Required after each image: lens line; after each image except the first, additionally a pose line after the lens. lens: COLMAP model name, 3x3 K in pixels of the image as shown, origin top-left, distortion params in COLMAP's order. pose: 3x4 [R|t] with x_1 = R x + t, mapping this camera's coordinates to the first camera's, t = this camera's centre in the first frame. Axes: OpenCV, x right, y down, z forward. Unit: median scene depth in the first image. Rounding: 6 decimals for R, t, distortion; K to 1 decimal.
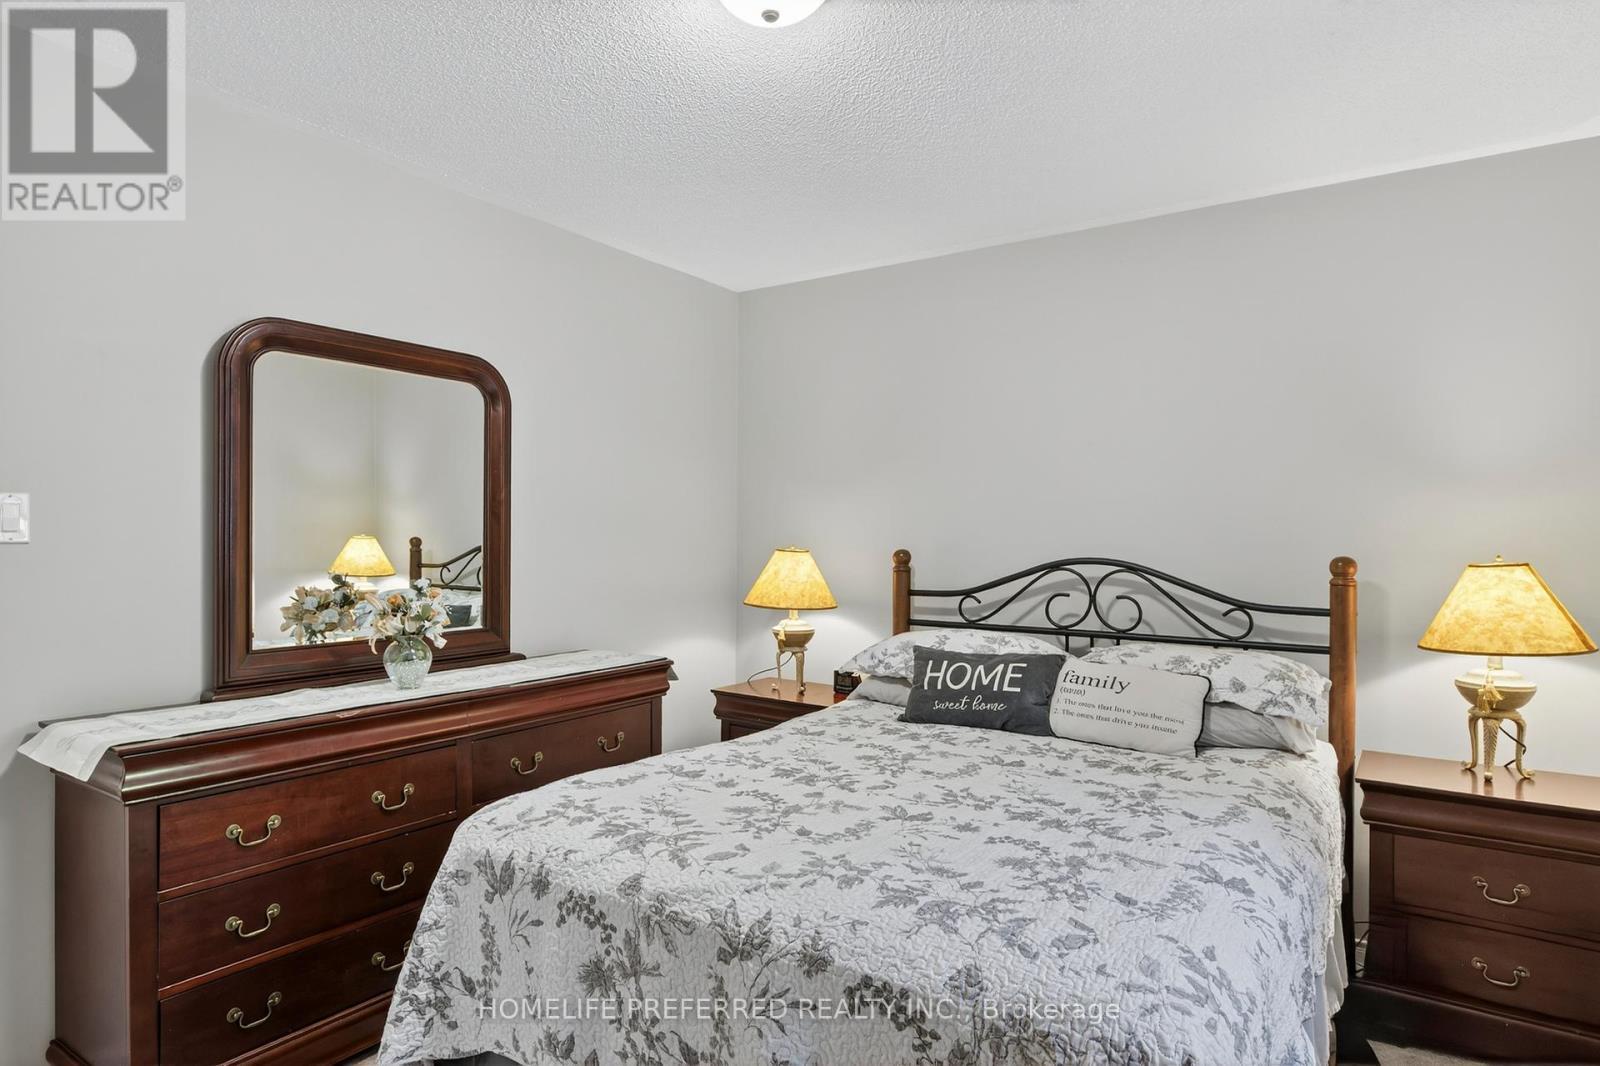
lens RADIAL K [[889.5, 0, 798.4], [0, 889.5, 531.1], [0, 0, 1]] dist [-0.011177, 0.005035]
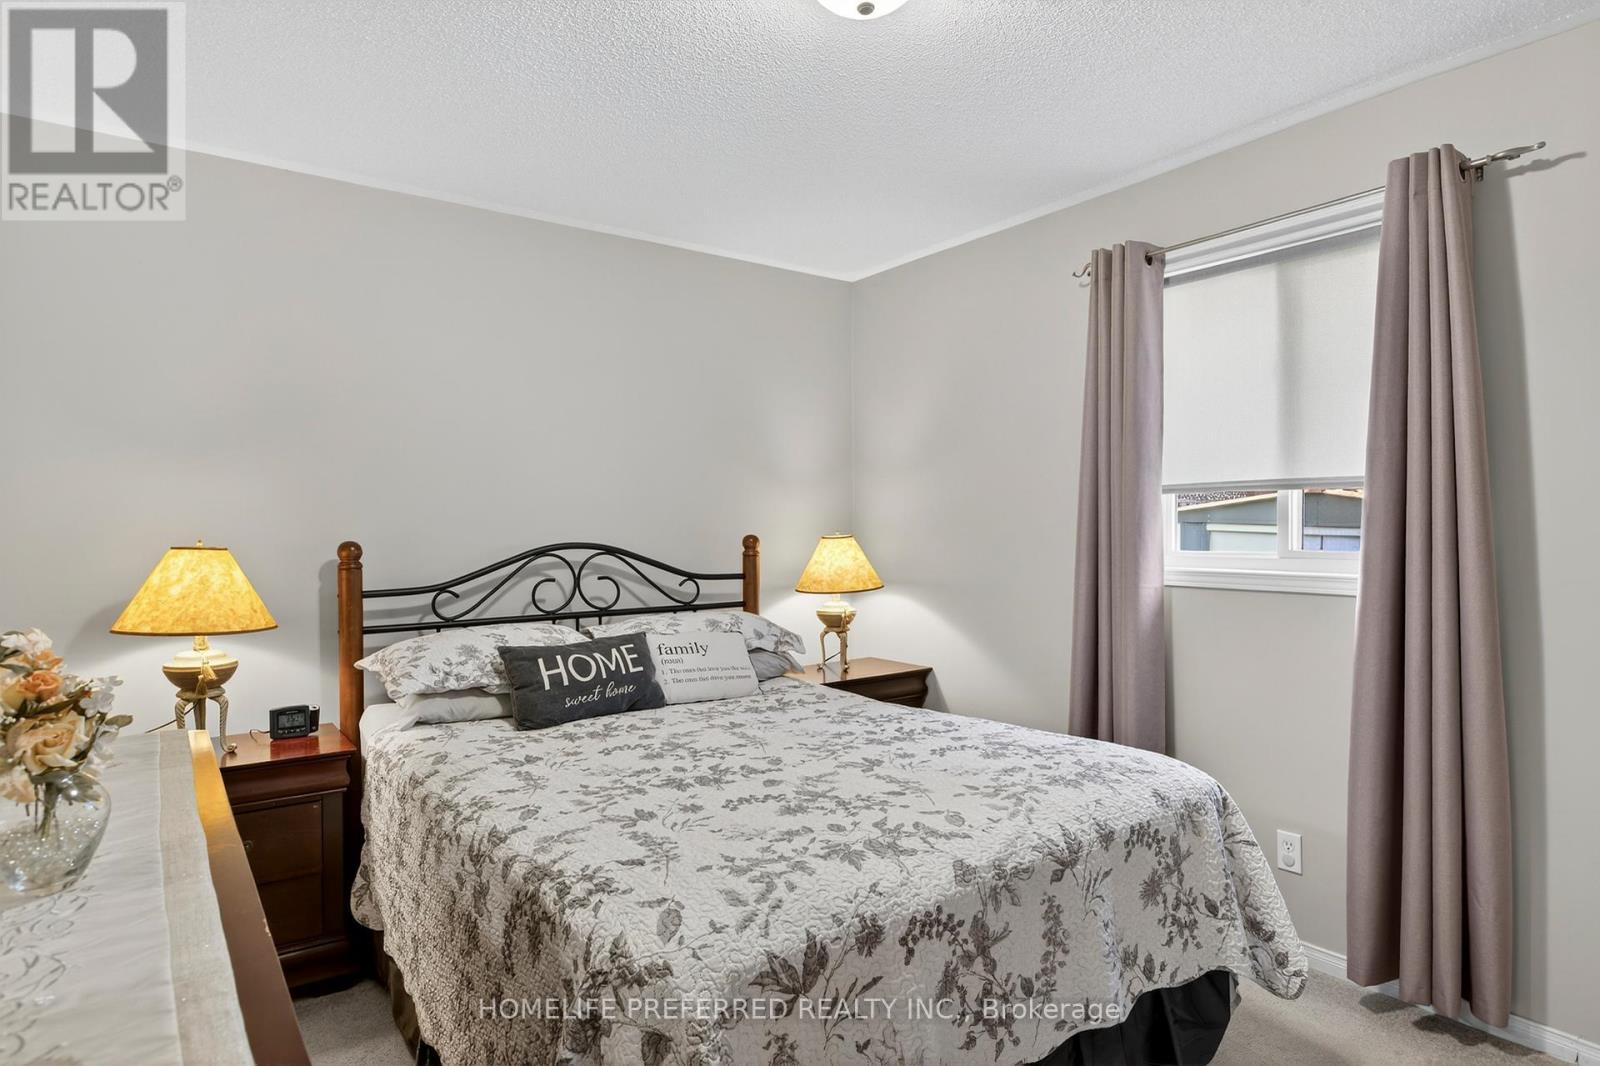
lens RADIAL K [[889.5, 0, 788.7], [0, 889.5, 528.7], [0, 0, 1]] dist [-0.011177, 0.005035]
pose [[0.339159, -0.015110, 0.940608, -0.658901], [0.005716, 0.999886, 0.014001, 0.000518], [-0.940712, 0.000628, 0.339207, 0.473215]]
